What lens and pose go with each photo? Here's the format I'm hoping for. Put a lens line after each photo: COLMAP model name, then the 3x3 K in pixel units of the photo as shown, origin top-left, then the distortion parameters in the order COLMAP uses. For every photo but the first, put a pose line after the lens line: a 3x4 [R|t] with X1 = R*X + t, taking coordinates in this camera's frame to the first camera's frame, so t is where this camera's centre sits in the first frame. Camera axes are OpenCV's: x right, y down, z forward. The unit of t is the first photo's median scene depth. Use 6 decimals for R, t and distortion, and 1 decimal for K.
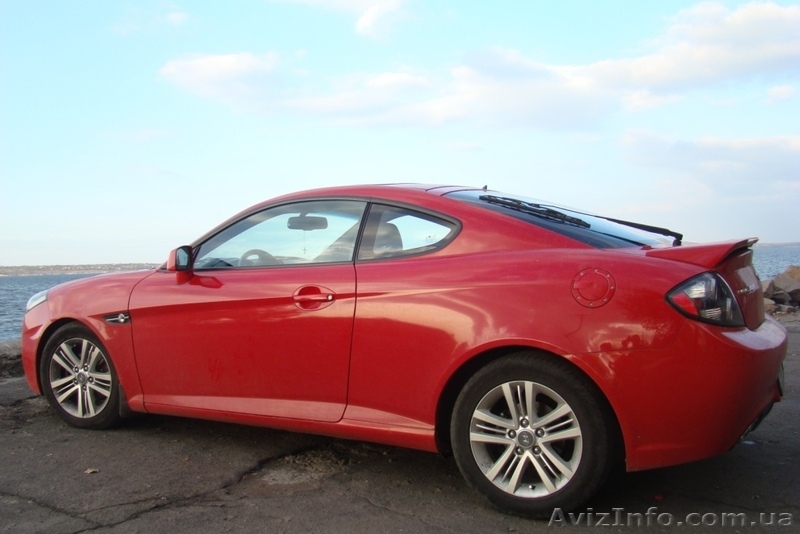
lens RADIAL K [[747.4, 0, 397.3], [0, 747.4, 258.9], [0, 0, 1]] dist [-0.155091, 0.066514]
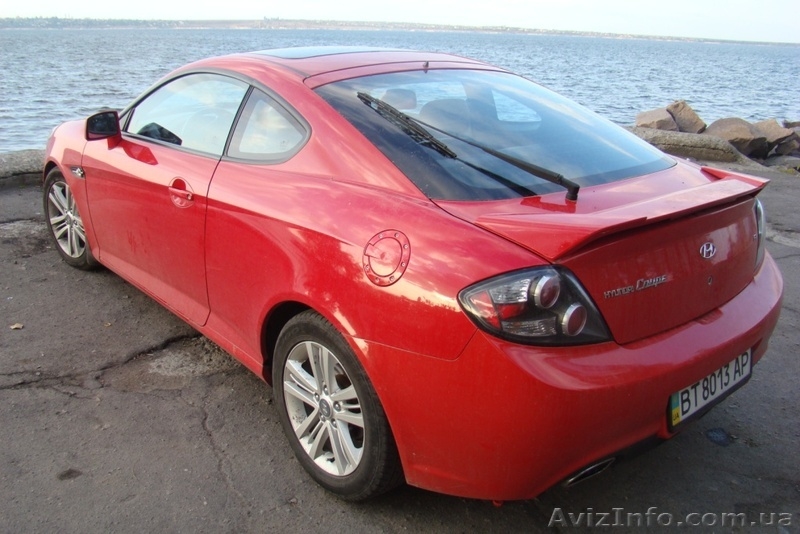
lens RADIAL K [[748.1, 0, 400.0], [0, 748.1, 267.0], [0, 0, 1]] dist [-0.145038, 0.018555]
pose [[0.939183, 0.159539, -0.304108, 0.468265], [-0.057709, 0.946266, 0.318197, -0.179696], [0.338532, -0.281296, 0.897925, 0.289972]]
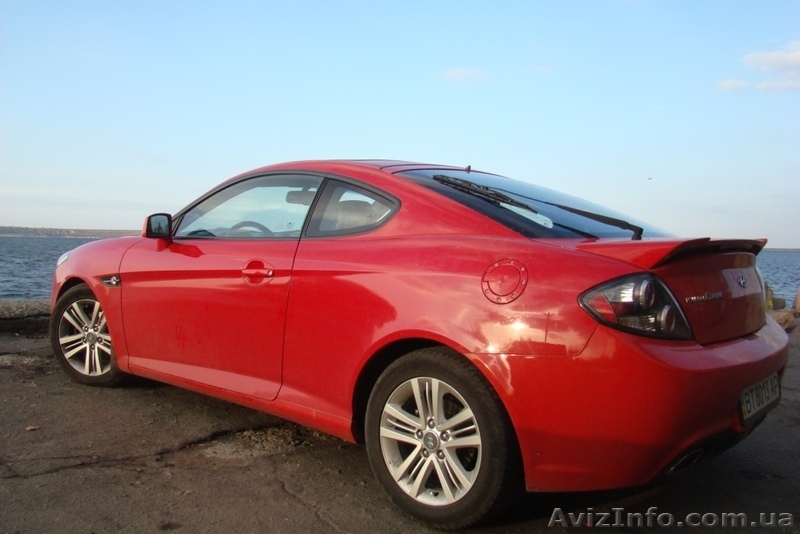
lens RADIAL K [[748.1, 0, 400.0], [0, 748.1, 267.0], [0, 0, 1]] dist [-0.145038, 0.018555]
pose [[0.978009, 0.065896, -0.197877, 0.291172], [-0.058971, 0.997430, 0.040697, -0.006726], [0.200050, -0.028134, 0.979382, 0.090051]]
